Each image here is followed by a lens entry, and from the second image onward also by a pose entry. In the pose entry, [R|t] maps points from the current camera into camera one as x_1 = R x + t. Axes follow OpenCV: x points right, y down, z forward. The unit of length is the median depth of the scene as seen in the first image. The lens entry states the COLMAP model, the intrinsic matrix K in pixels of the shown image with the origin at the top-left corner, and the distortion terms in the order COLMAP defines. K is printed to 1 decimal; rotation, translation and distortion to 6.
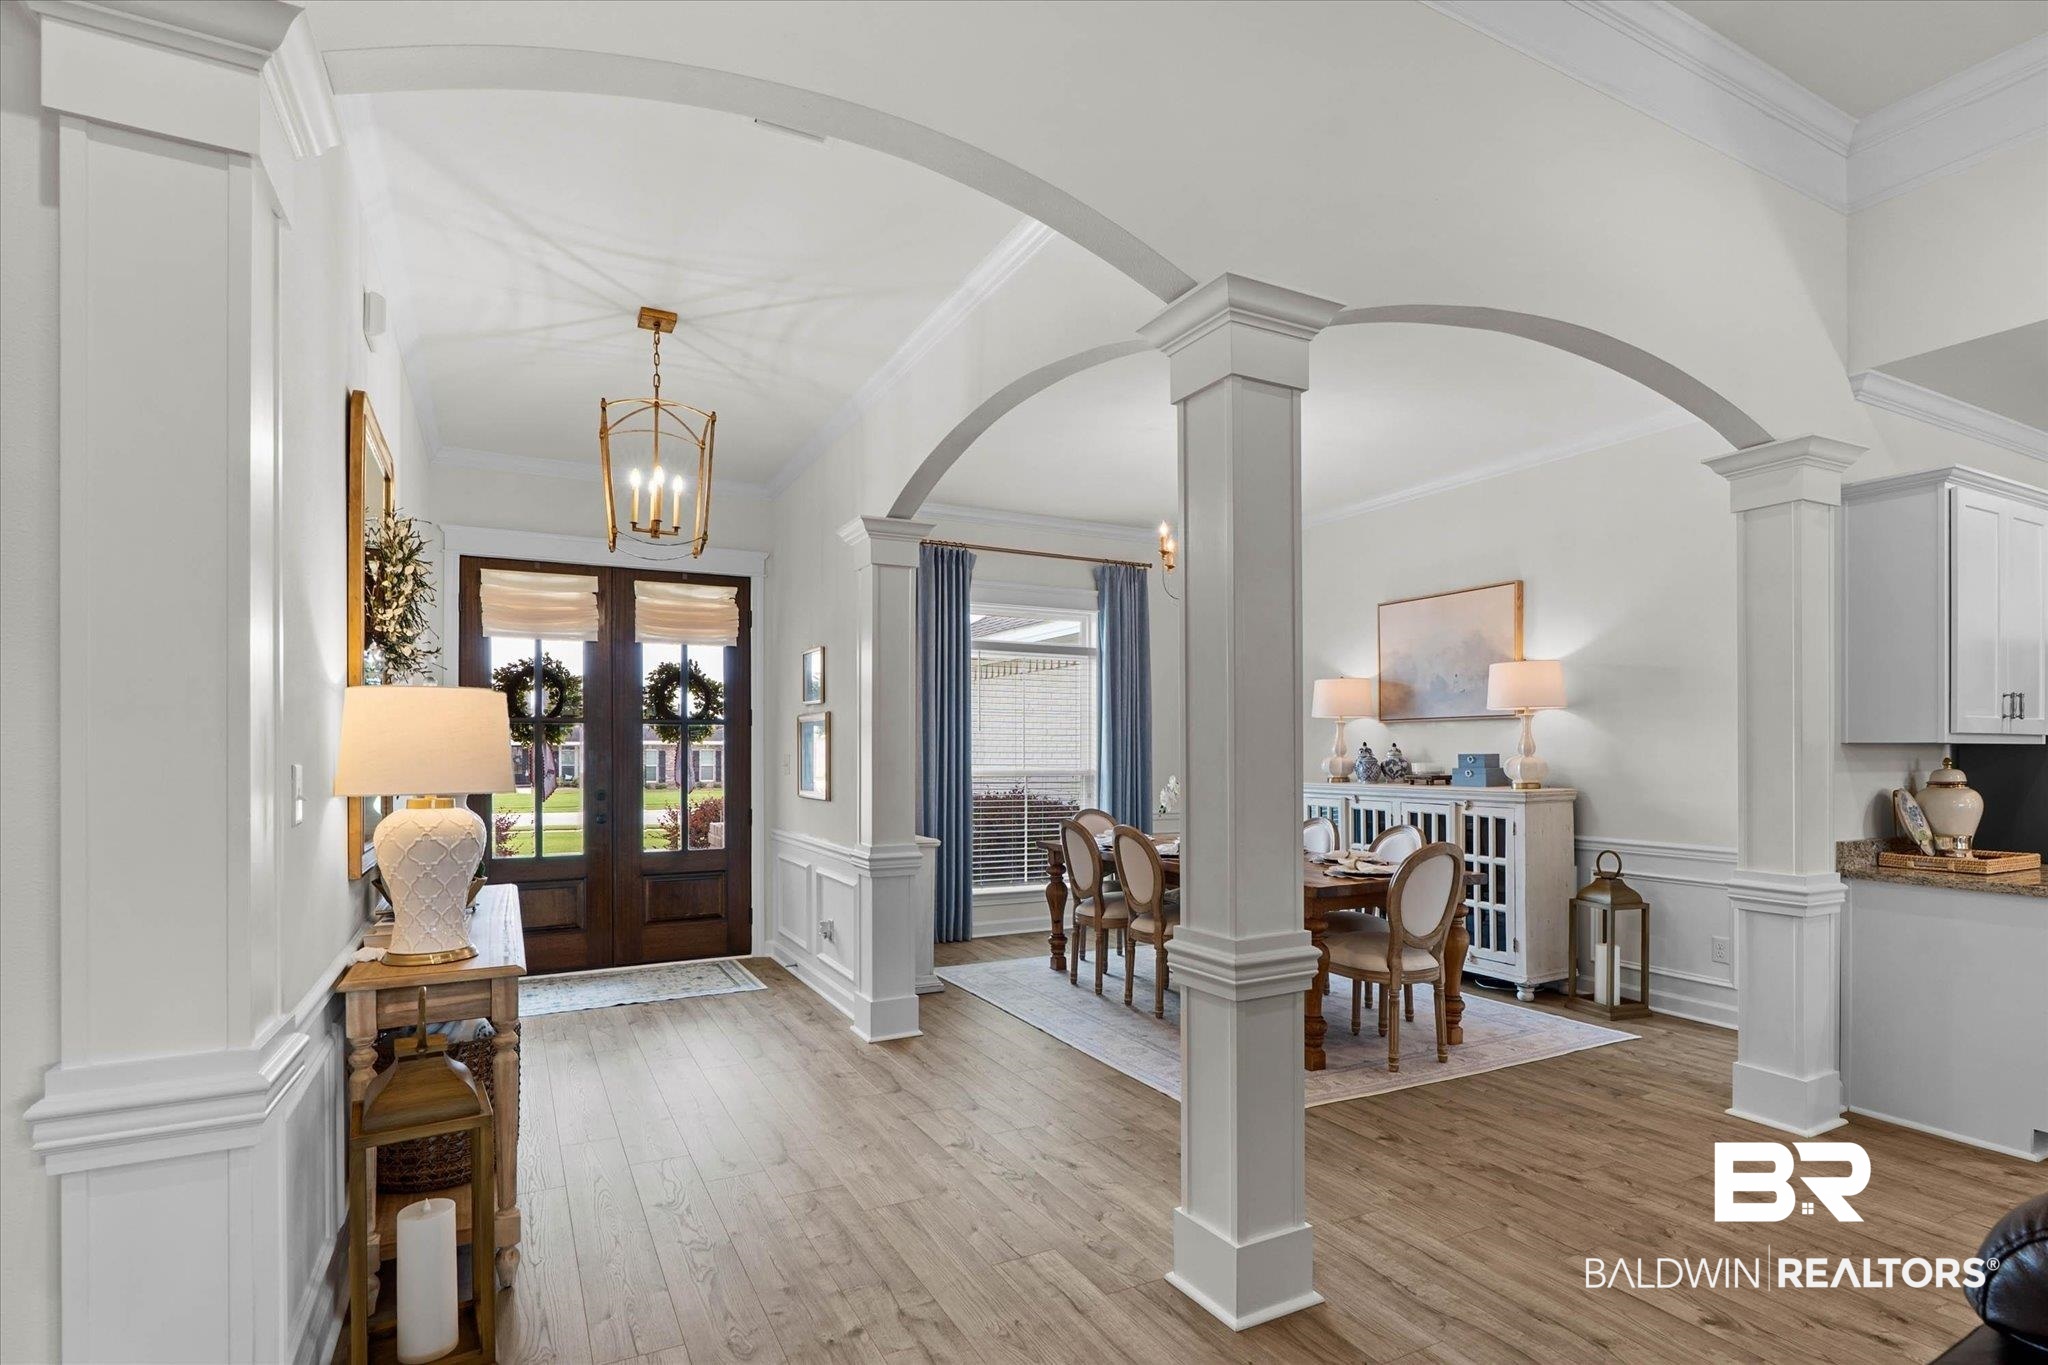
lens RADIAL K [[1007.0, 0, 1032.1], [0, 1007.0, 756.9], [0, 0, 1]] dist [0.005970, 0.000223]
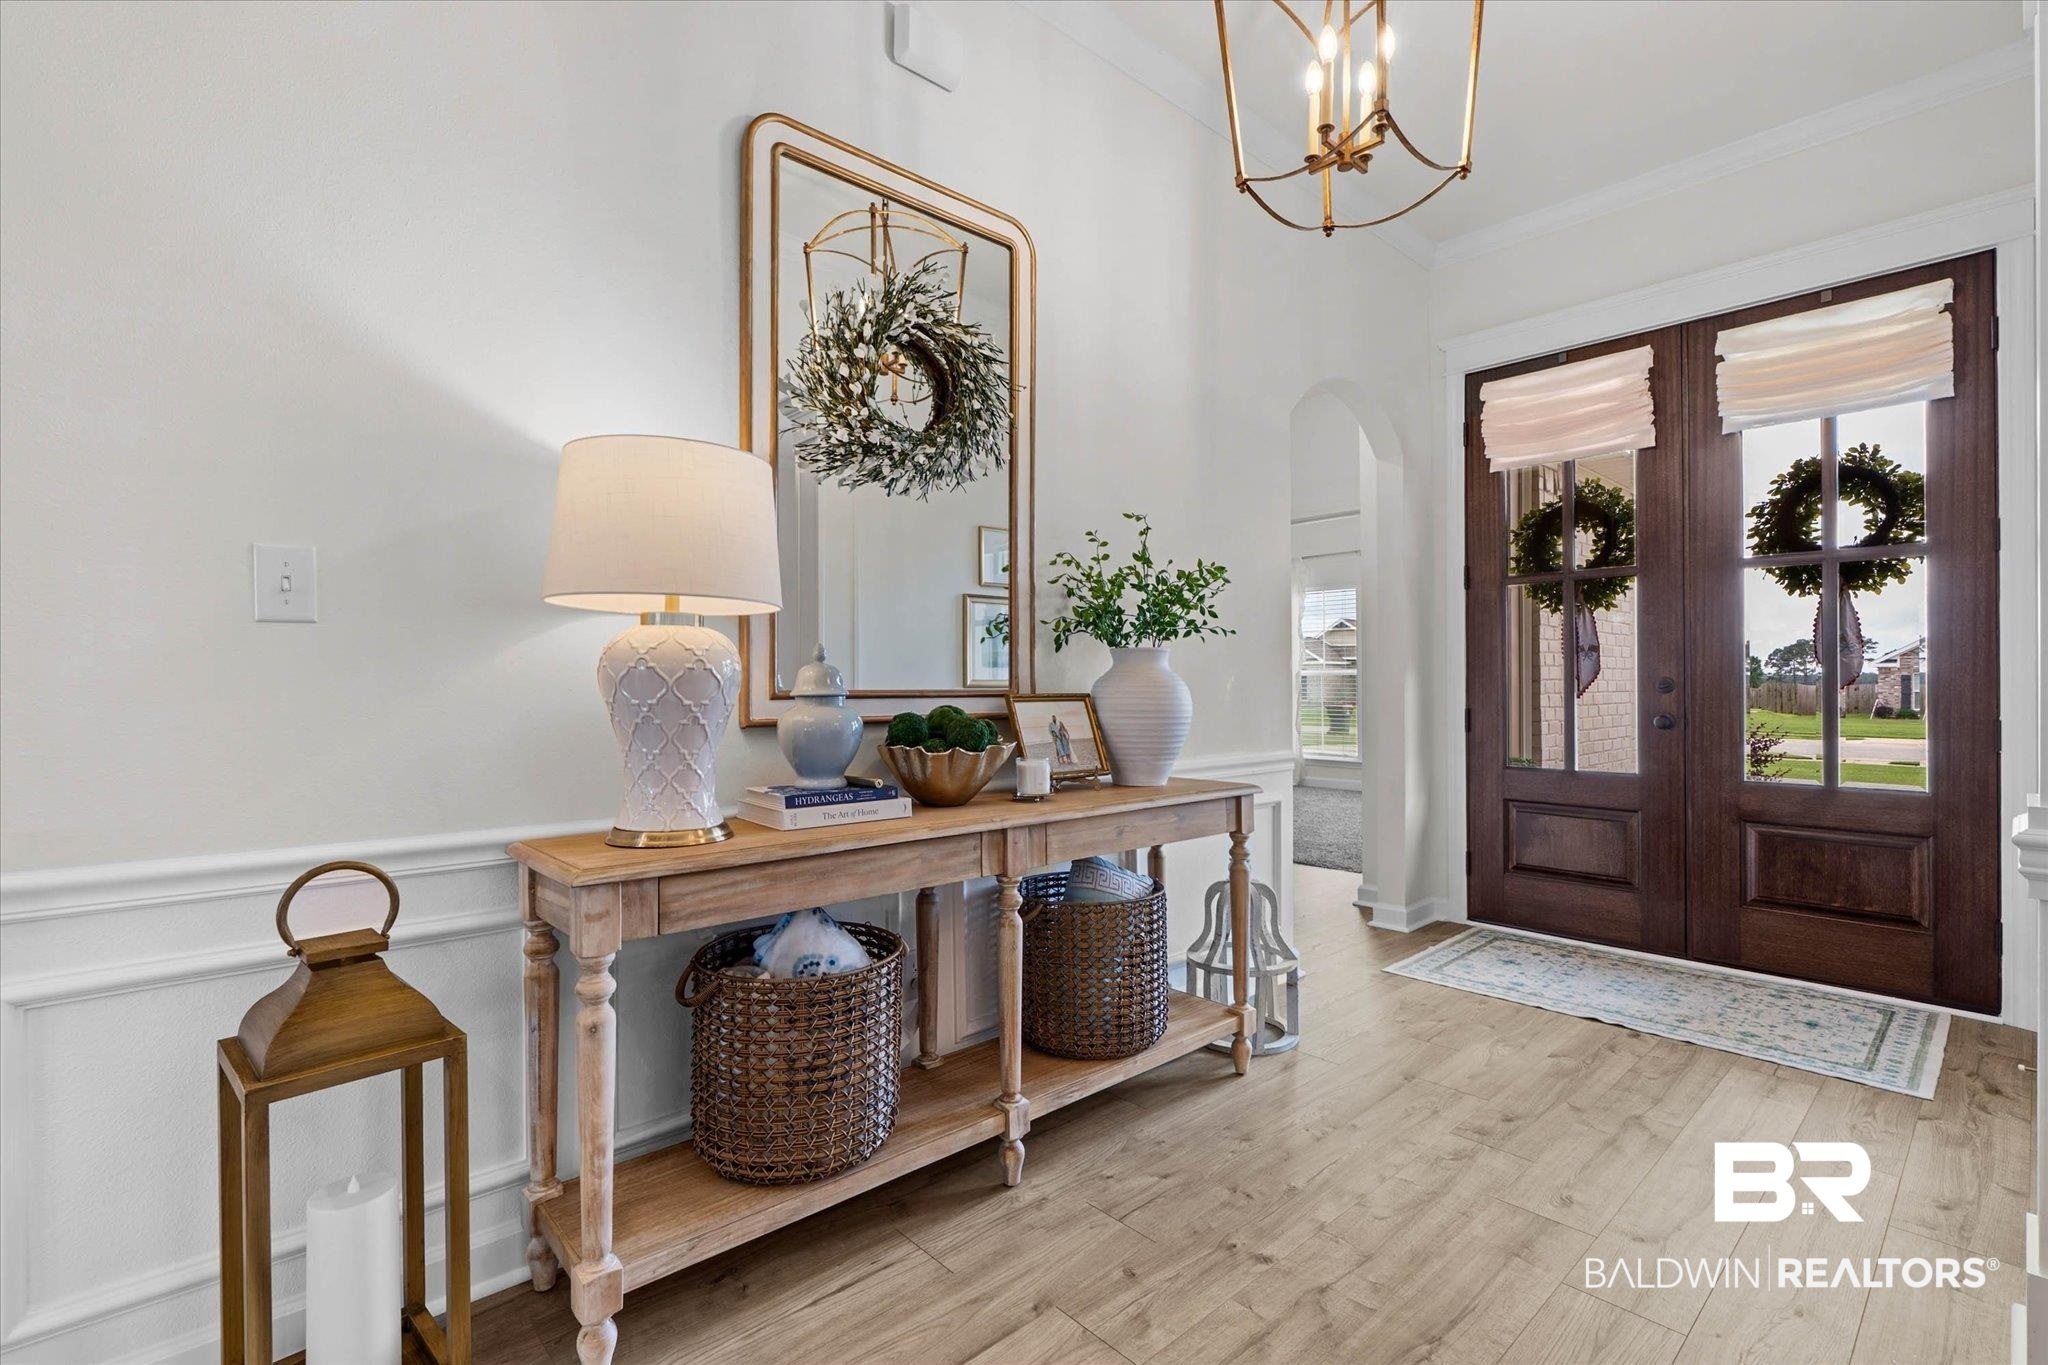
lens RADIAL K [[927.8, 0, 1027.1], [0, 927.8, 670.9], [0, 0, 1]] dist [-0.013537, 0.003030]
pose [[0.244646, -0.012033, -0.969538, 0.040763], [-0.004019, 0.999902, -0.013424, 0.038953], [0.969604, 0.007180, 0.244574, 0.460075]]
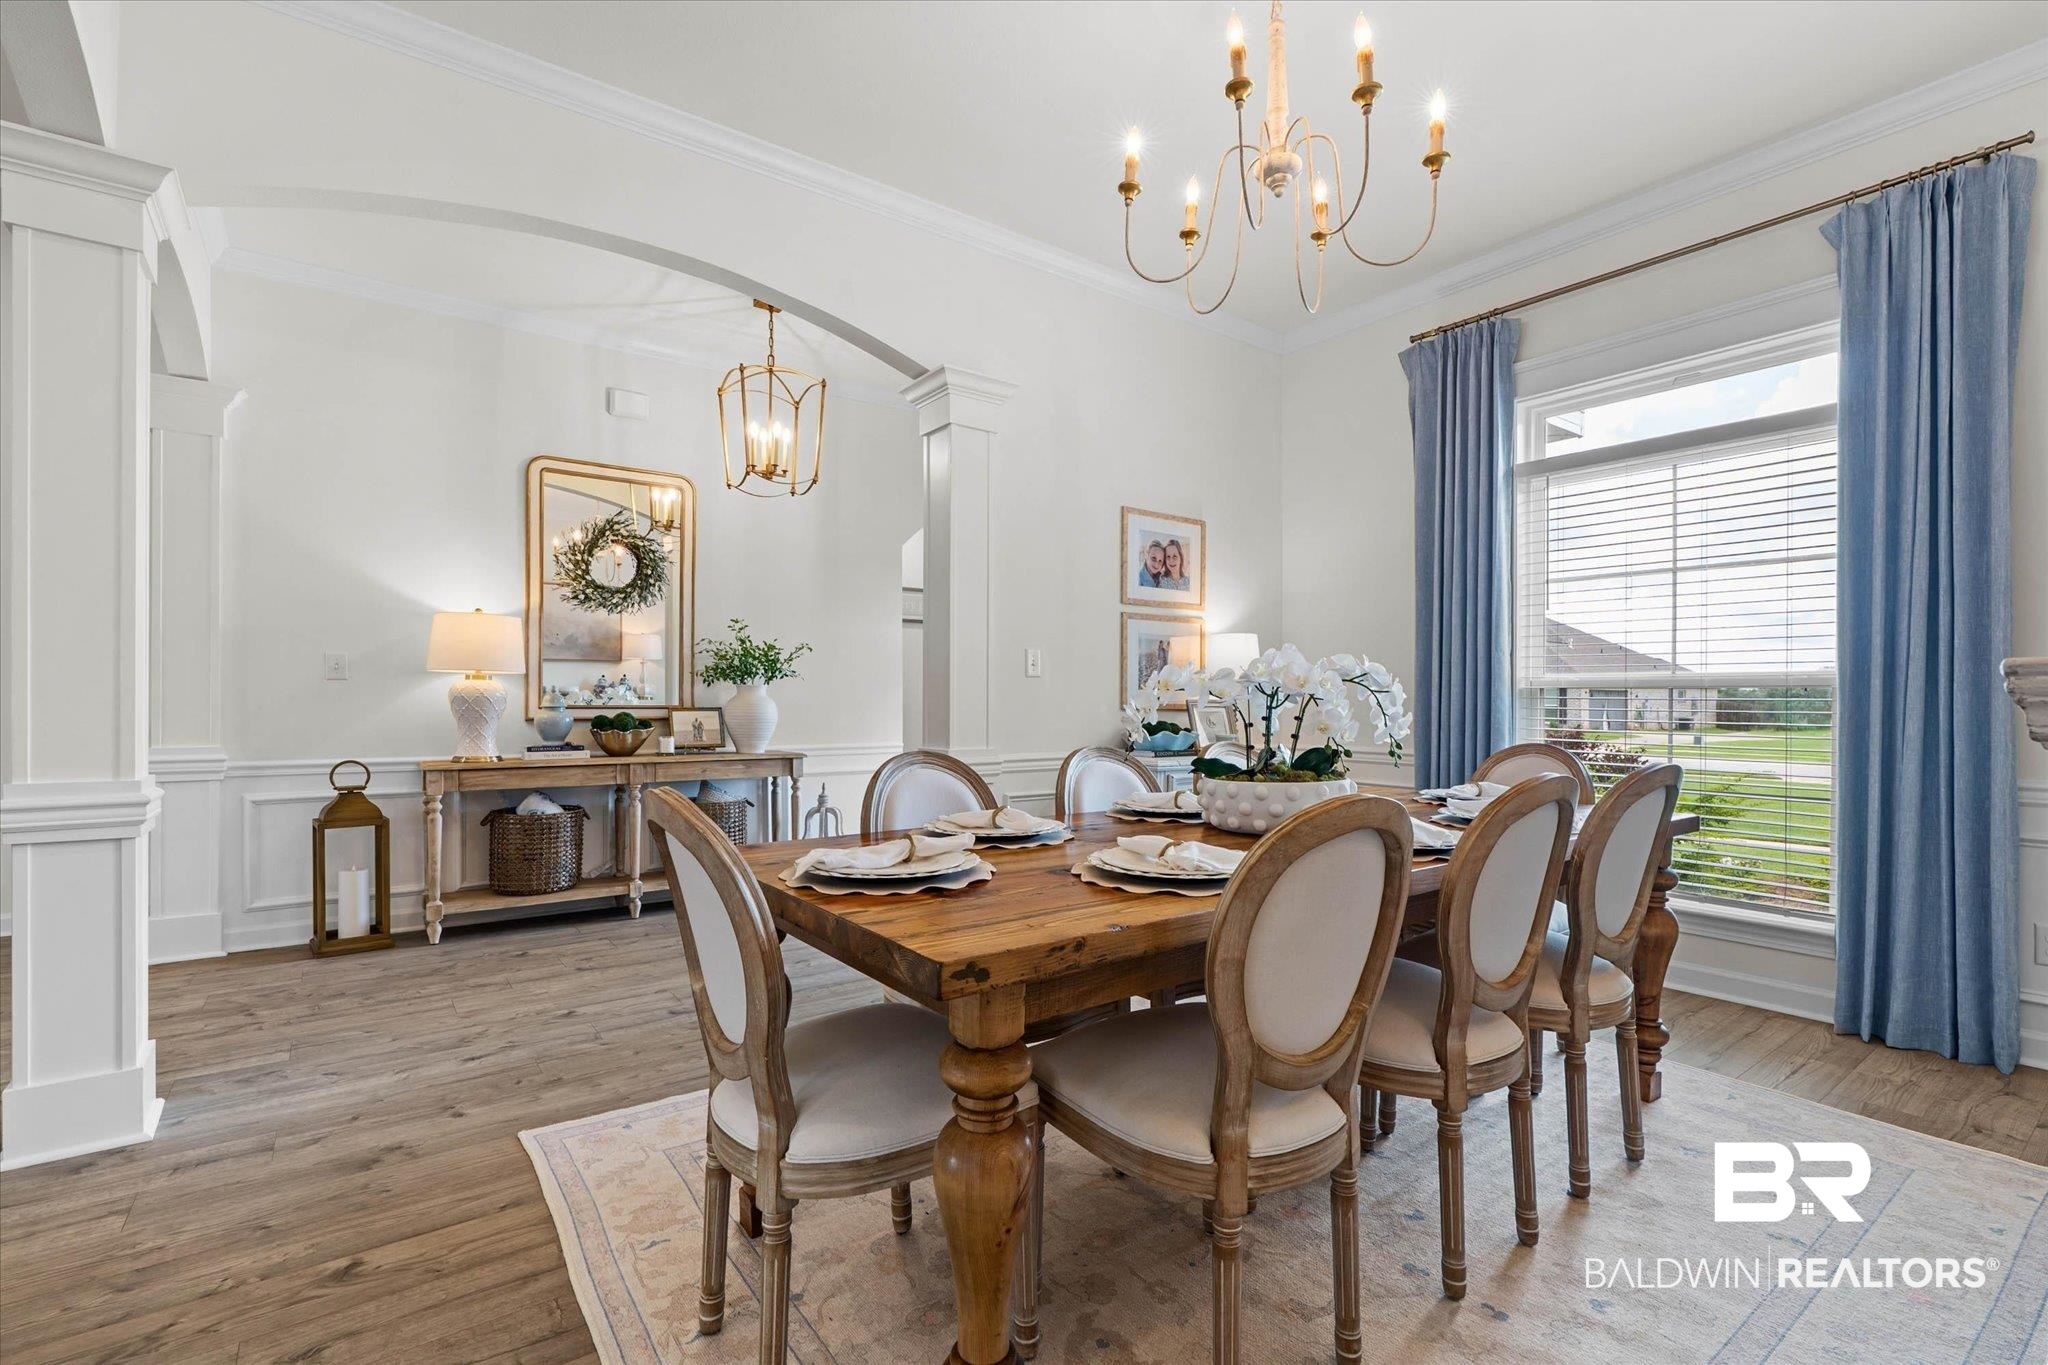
lens RADIAL K [[927.8, 0, 1027.8], [0, 927.8, 693.2], [0, 0, 1]] dist [-0.013537, 0.003030]
pose [[0.152762, -0.010991, -0.988202, 0.517930], [-0.004930, 0.999917, -0.011883, 0.039065], [0.988251, 0.006687, 0.152695, 0.735496]]
